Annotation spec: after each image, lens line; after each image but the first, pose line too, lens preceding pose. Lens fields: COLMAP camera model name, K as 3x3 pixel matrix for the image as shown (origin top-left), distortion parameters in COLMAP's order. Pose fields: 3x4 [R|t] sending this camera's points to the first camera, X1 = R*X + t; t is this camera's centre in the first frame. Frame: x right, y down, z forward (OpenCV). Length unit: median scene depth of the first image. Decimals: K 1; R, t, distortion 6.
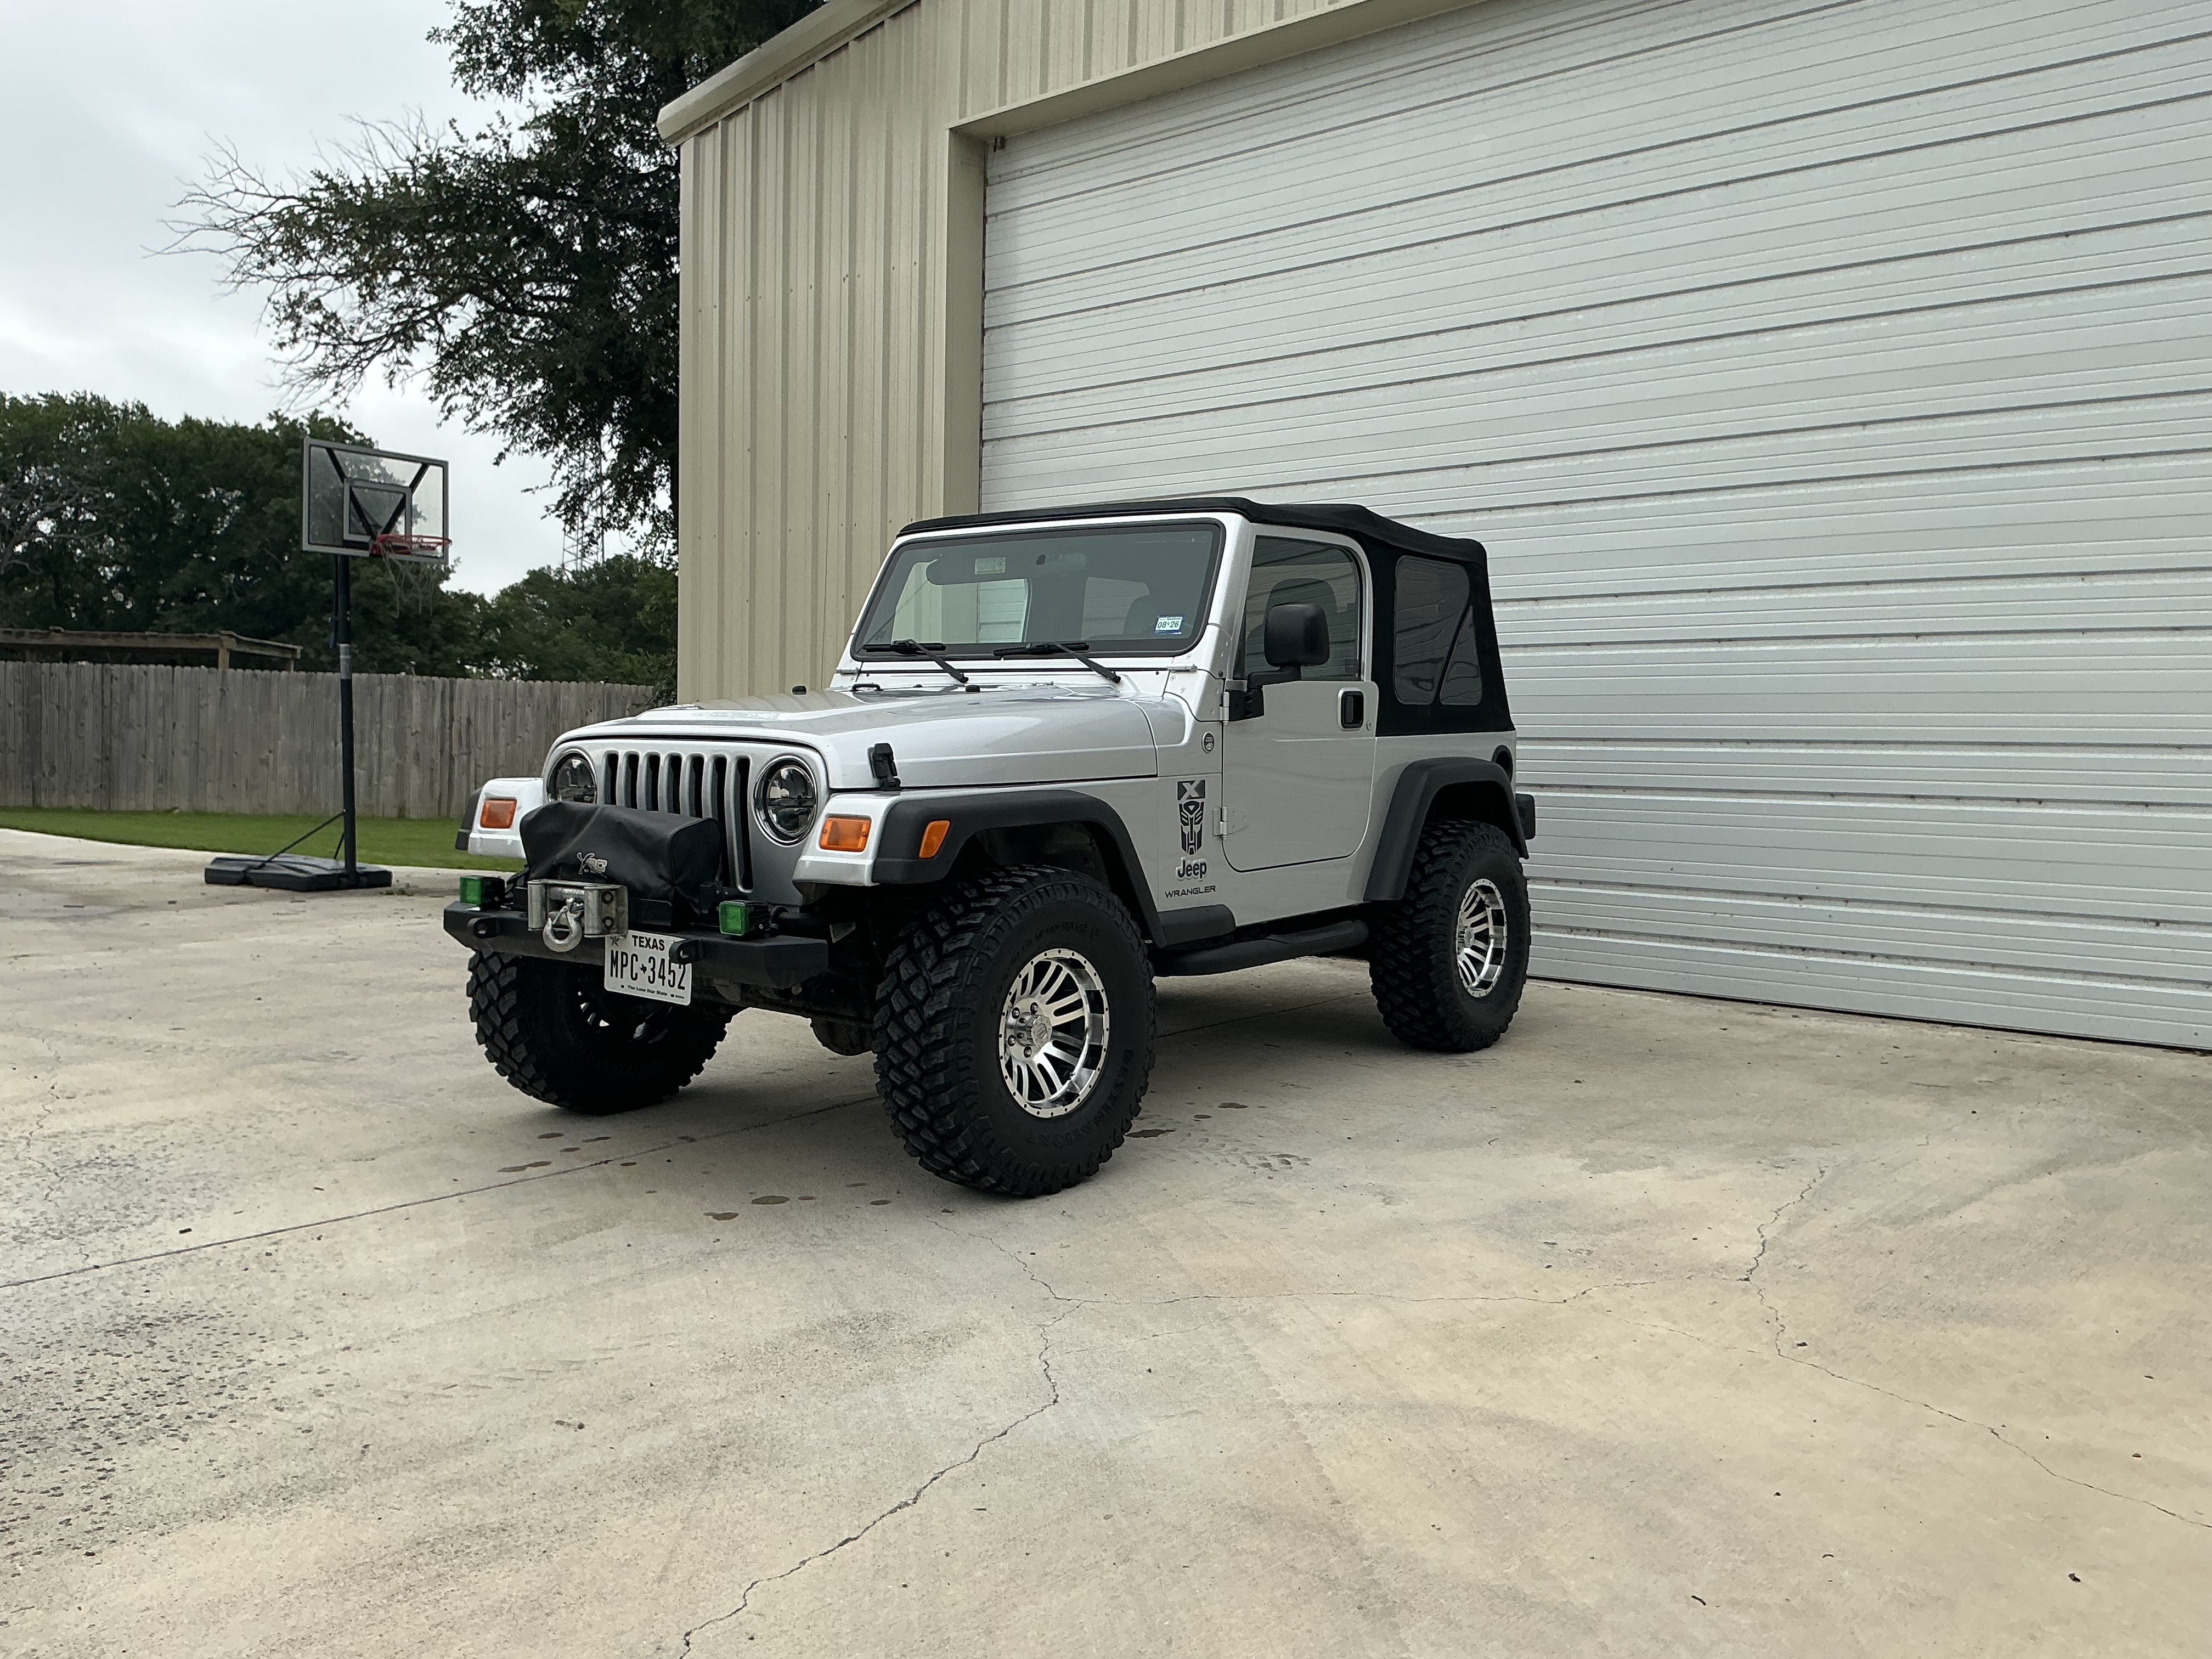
lens RADIAL K [[1837.5, 0, 1118.3], [0, 1837.5, 810.2], [0, 0, 1]] dist [0.113135, -0.225034]
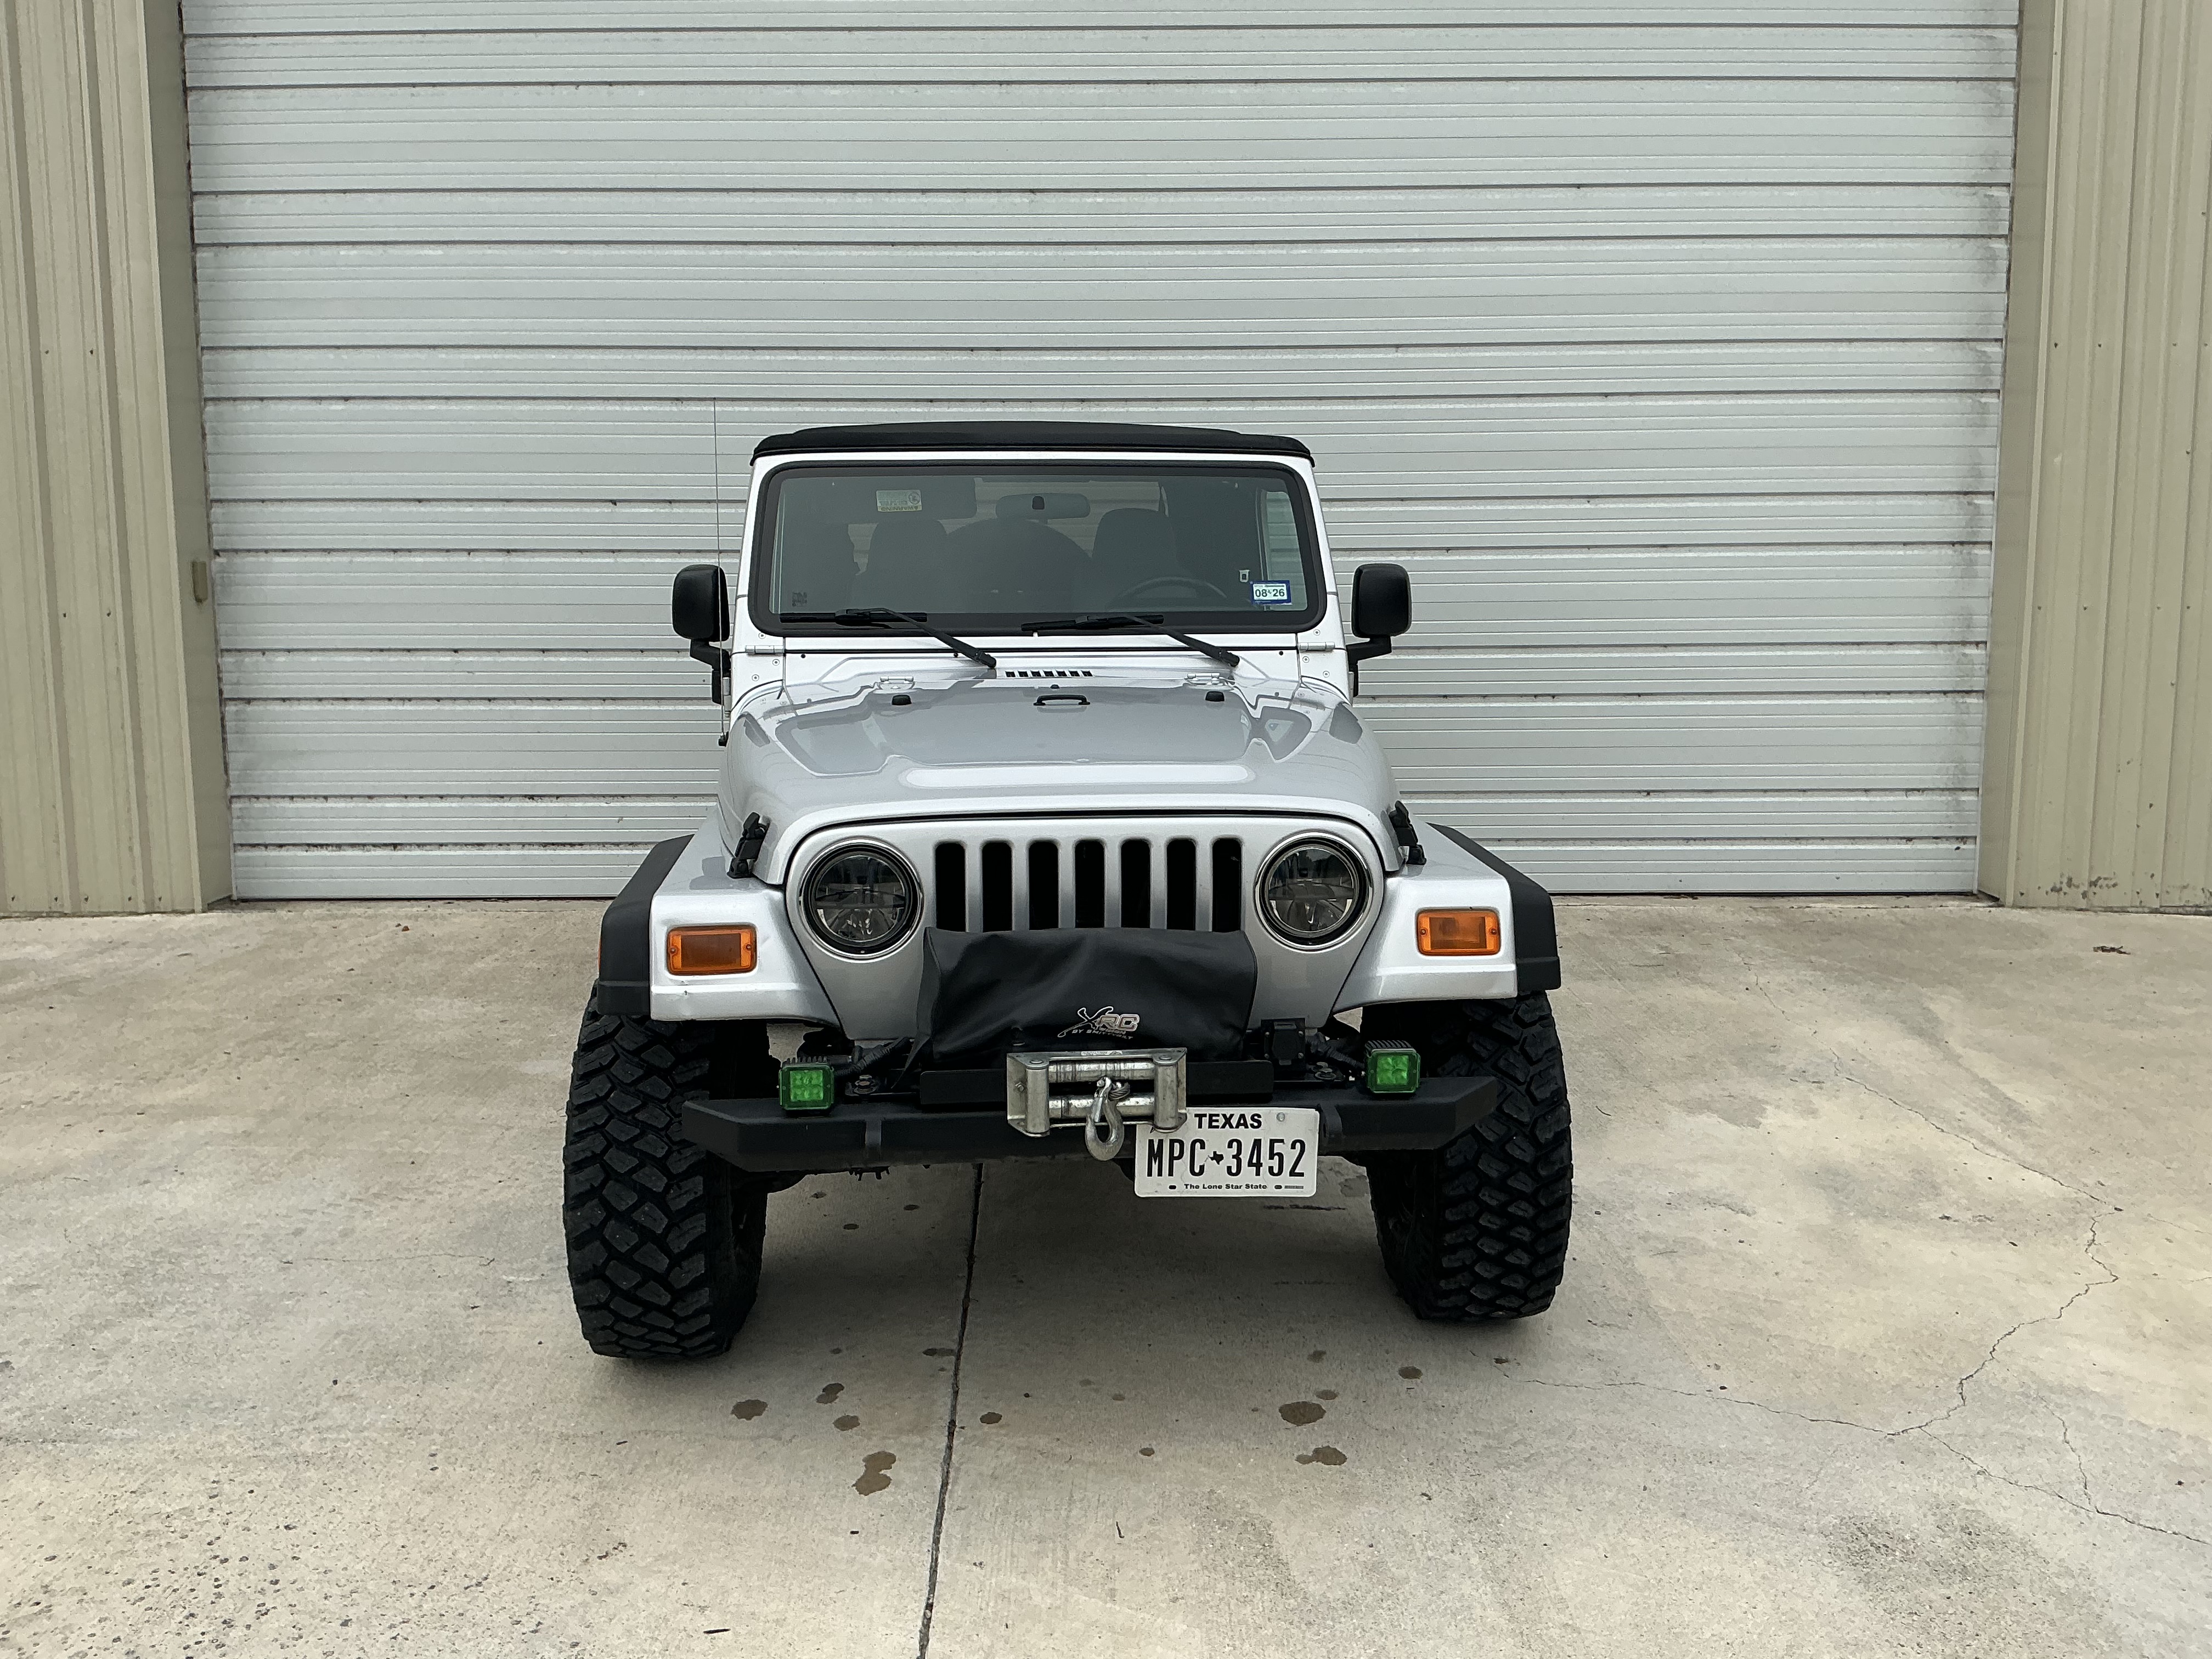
lens RADIAL K [[1837.5, 0, 1105.5], [0, 1837.5, 808.6], [0, 0, 1]] dist [0.113135, -0.225034]
pose [[0.747462, -0.111380, 0.654901, -0.740329], [0.041888, 0.991785, 0.120866, -0.134538], [-0.662983, -0.062910, 0.745987, 0.514814]]
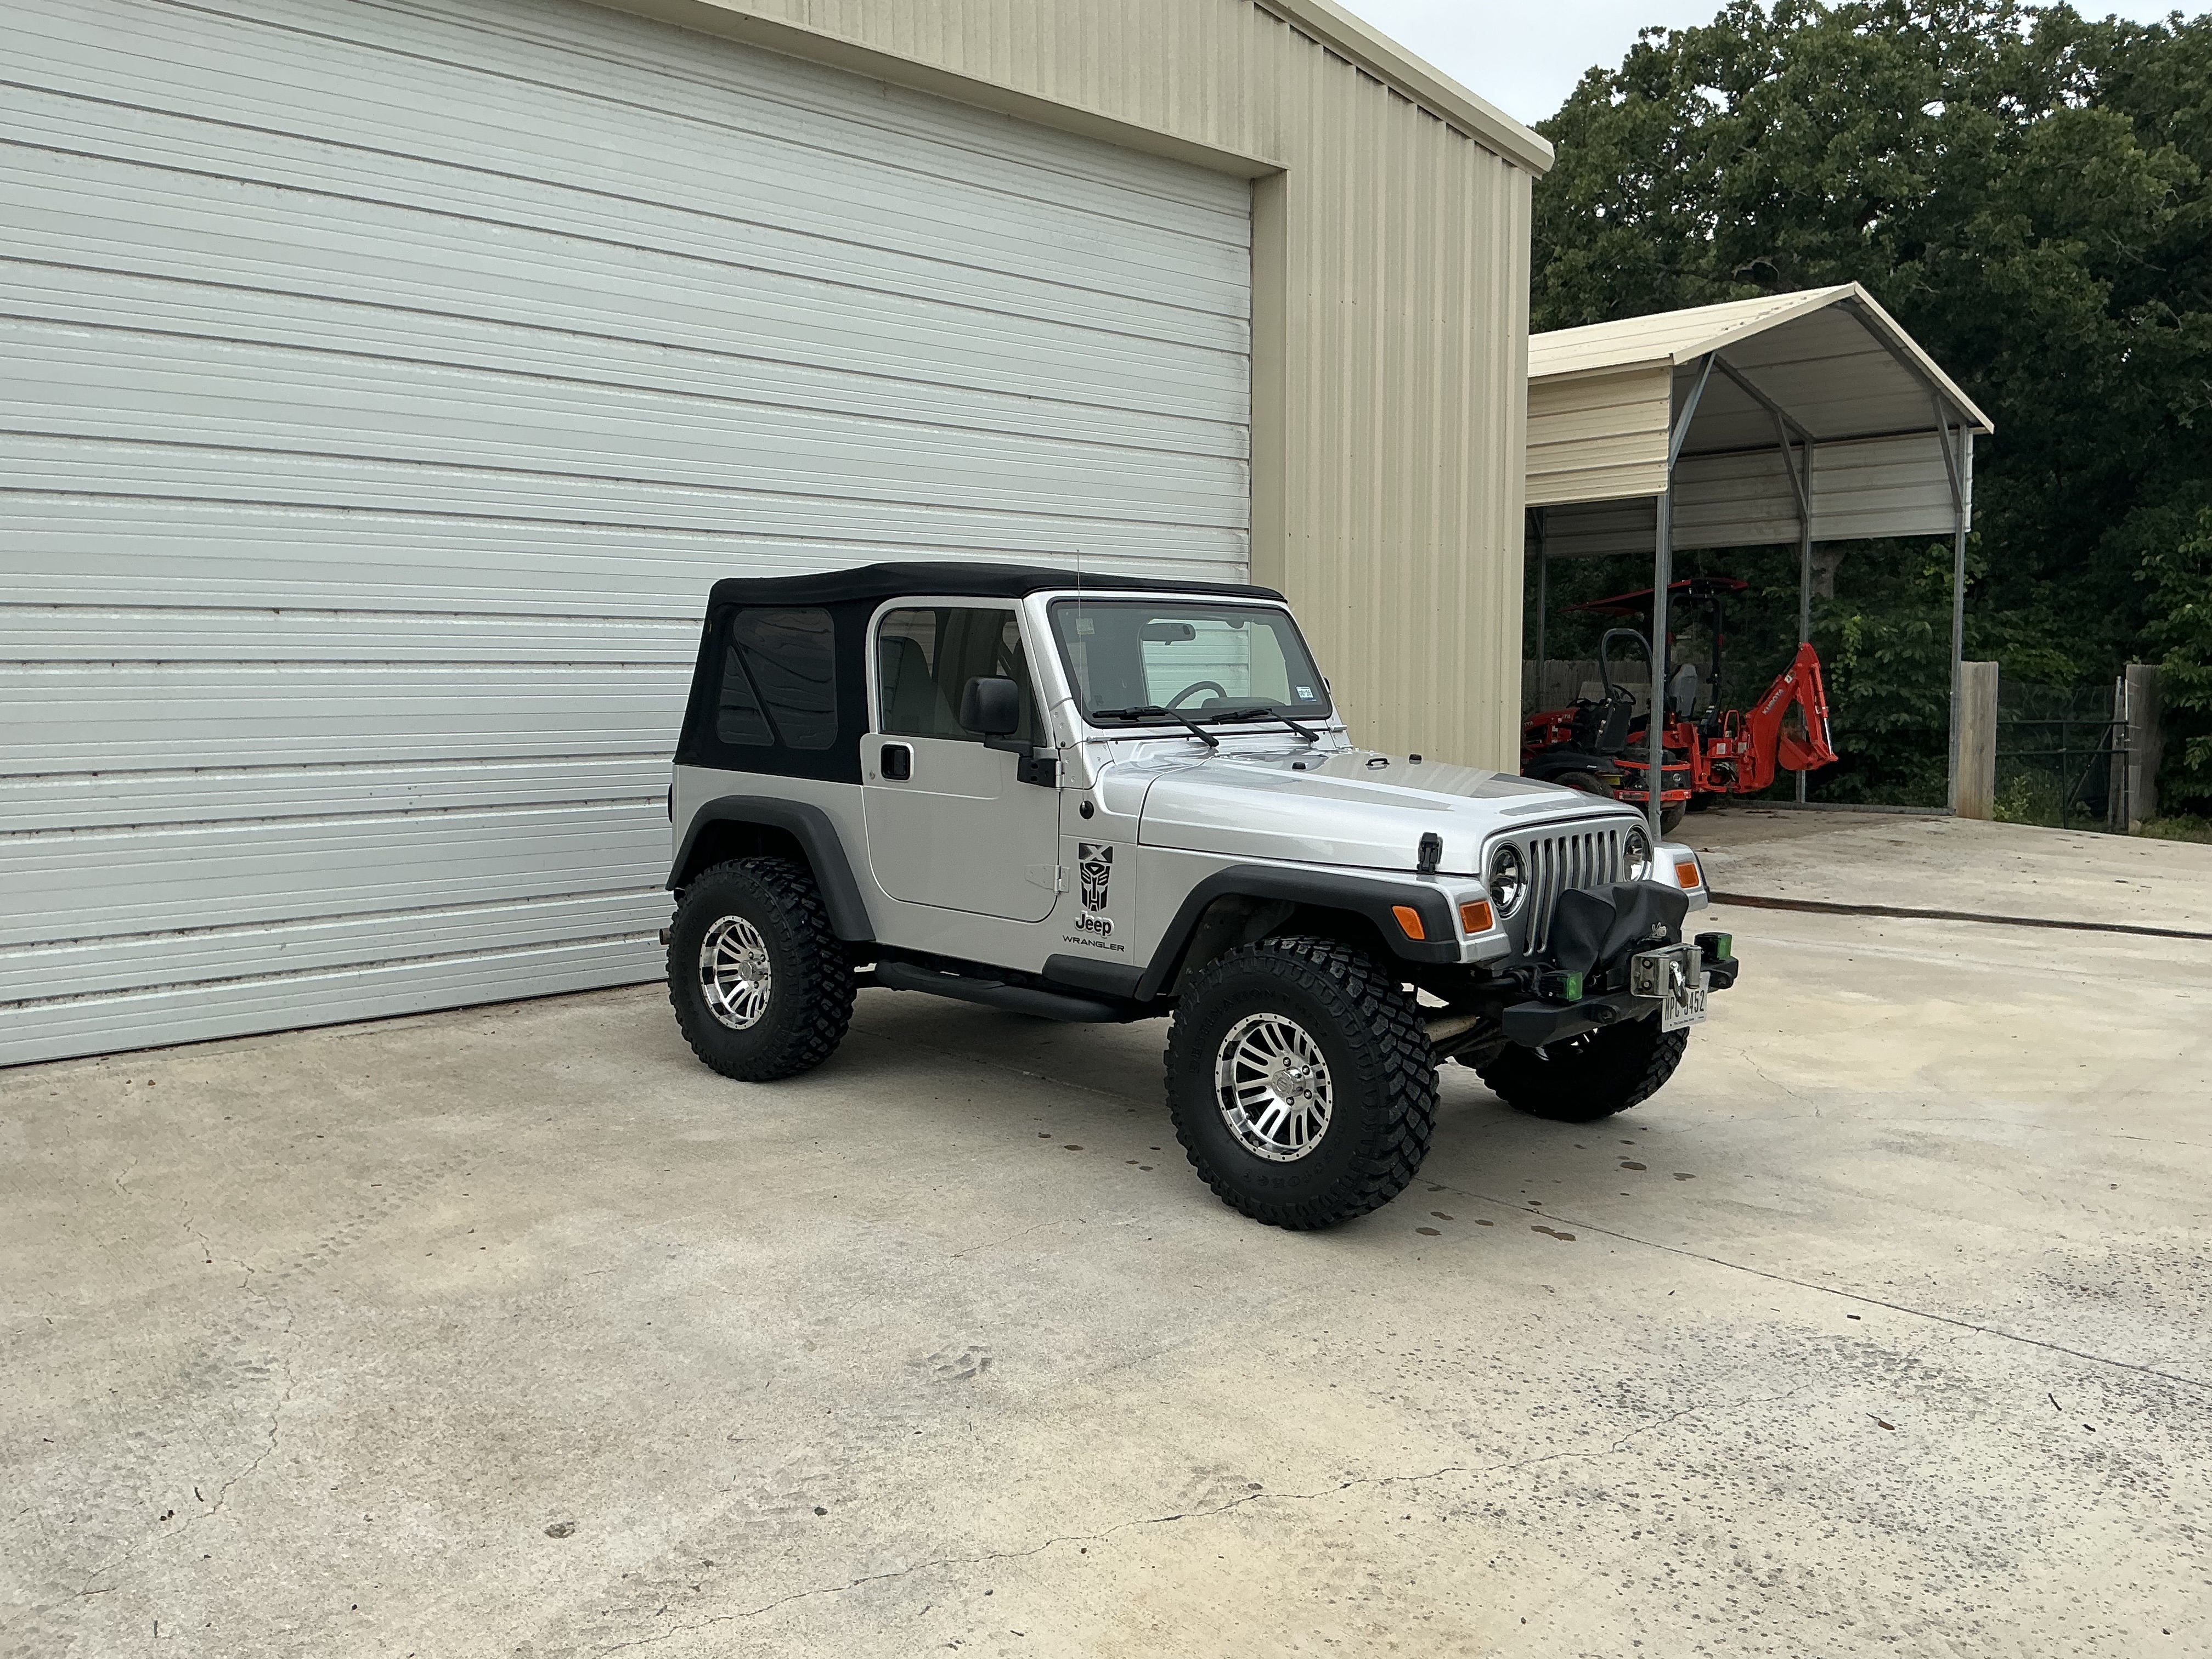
lens RADIAL K [[1837.5, 0, 1095.3], [0, 1837.5, 798.5], [0, 0, 1]] dist [0.113135, -0.225034]
pose [[0.085824, -0.089241, 0.992306, -1.531418], [0.039358, 0.995507, 0.086125, -0.177630], [-0.995533, 0.031664, 0.088951, 1.287195]]
